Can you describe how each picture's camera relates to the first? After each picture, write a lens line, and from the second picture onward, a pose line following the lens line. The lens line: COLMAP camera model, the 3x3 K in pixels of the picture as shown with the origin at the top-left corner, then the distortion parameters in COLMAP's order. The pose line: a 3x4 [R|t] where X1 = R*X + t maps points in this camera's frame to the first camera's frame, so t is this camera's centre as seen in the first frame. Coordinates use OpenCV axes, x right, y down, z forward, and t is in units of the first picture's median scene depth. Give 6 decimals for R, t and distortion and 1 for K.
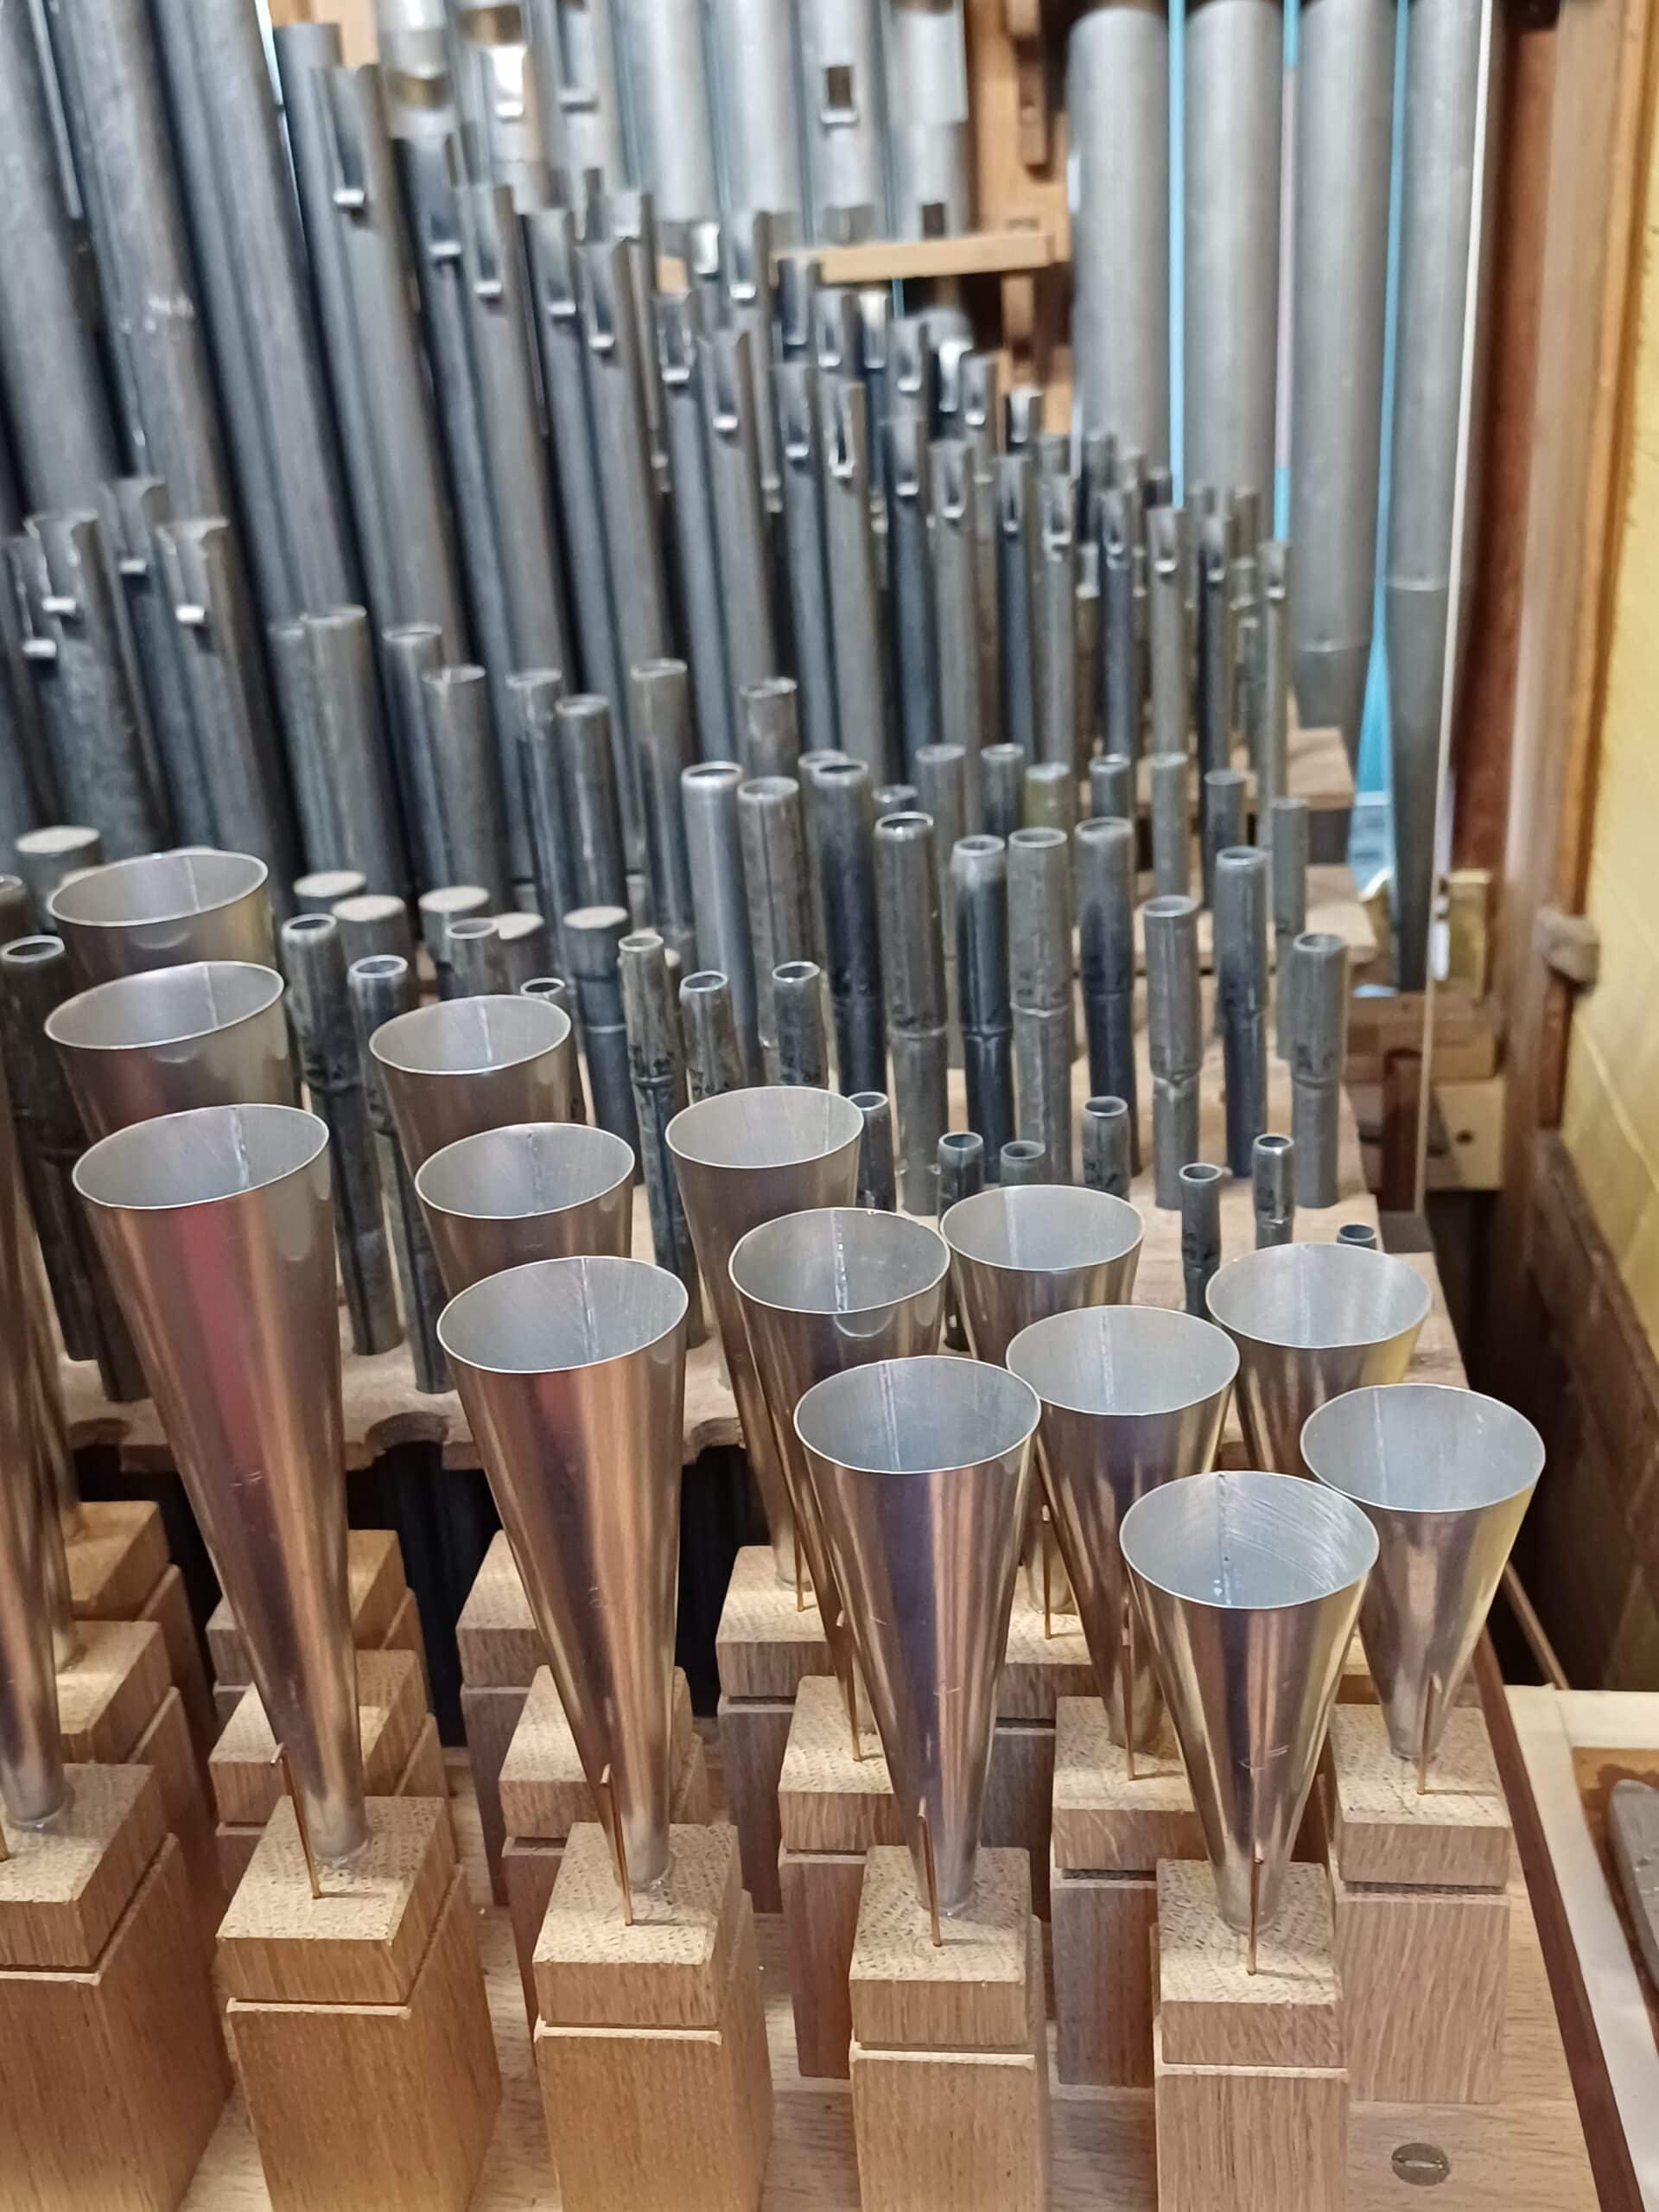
lens RADIAL K [[2109.8, 0, 829.5], [0, 2109.8, 1106.0], [0, 0, 1]] dist [0.100702, -0.229825]
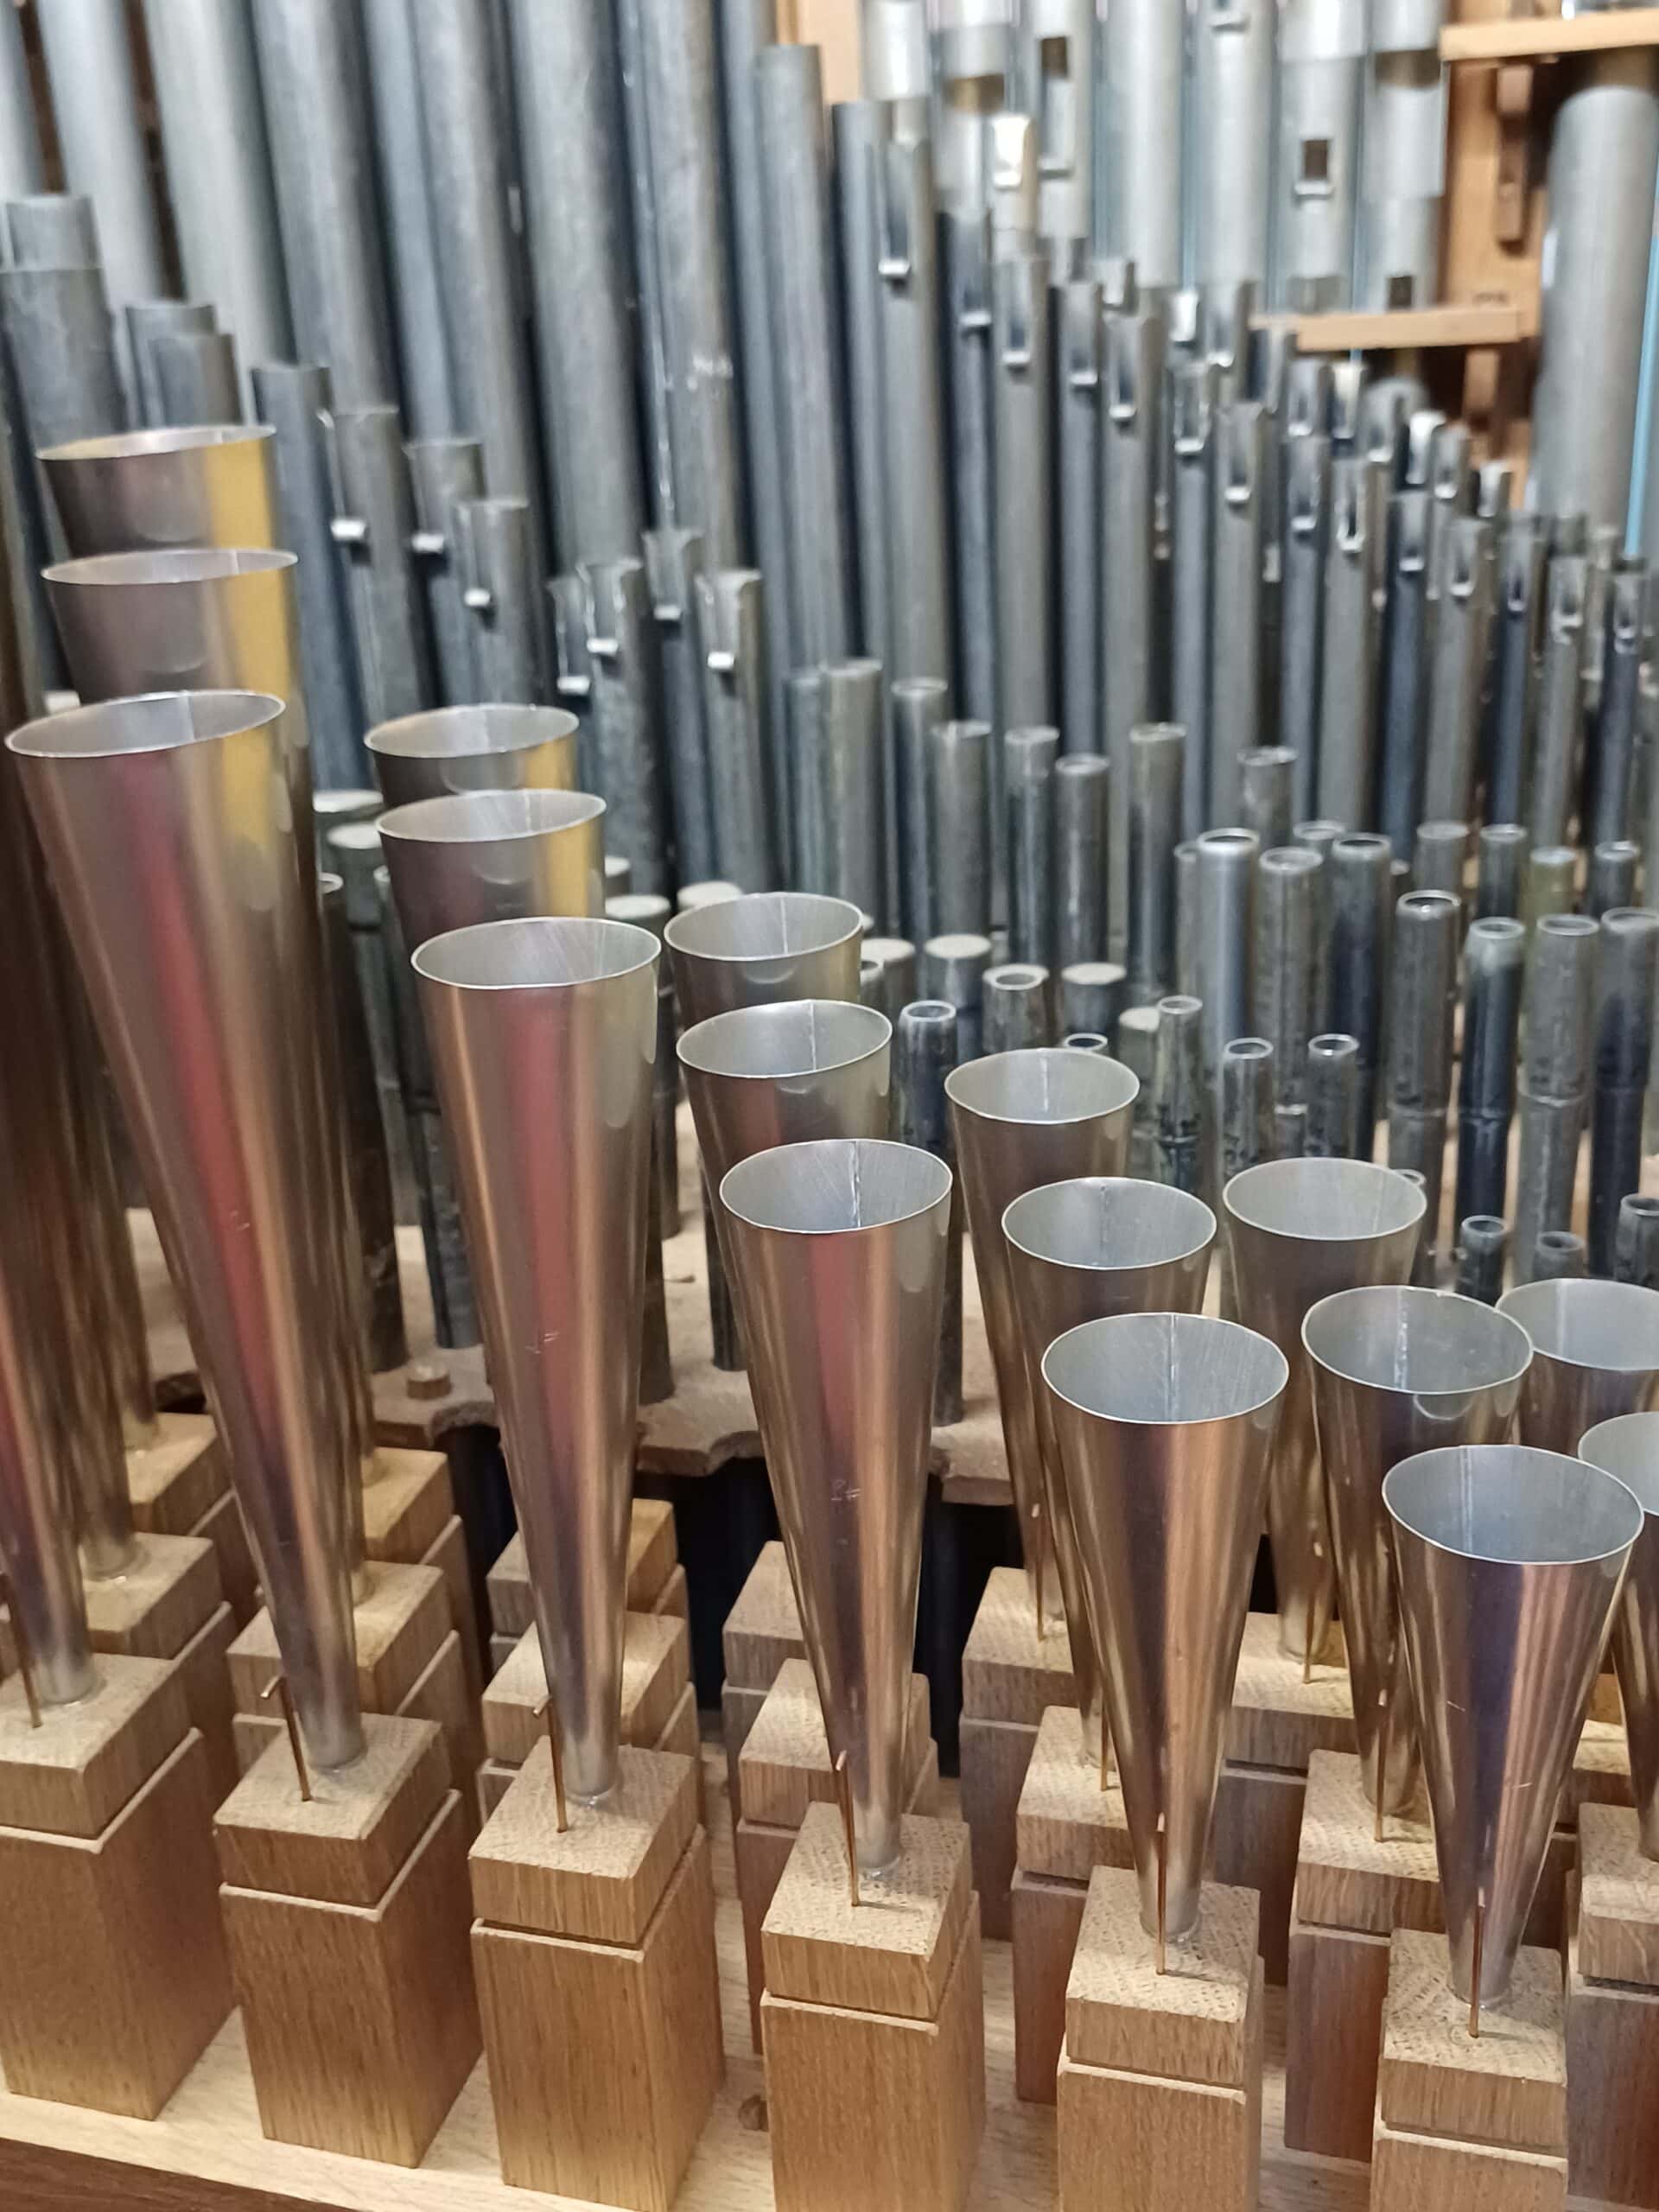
lens RADIAL K [[2114.2, 0, 828.8], [0, 2114.2, 1095.1], [0, 0, 1]] dist [0.098448, -0.218116]
pose [[0.987096, 0.077372, -0.140199, -0.112777], [-0.080950, 0.996518, -0.019992, 0.000069], [0.138164, 0.031083, 0.989922, -0.034641]]
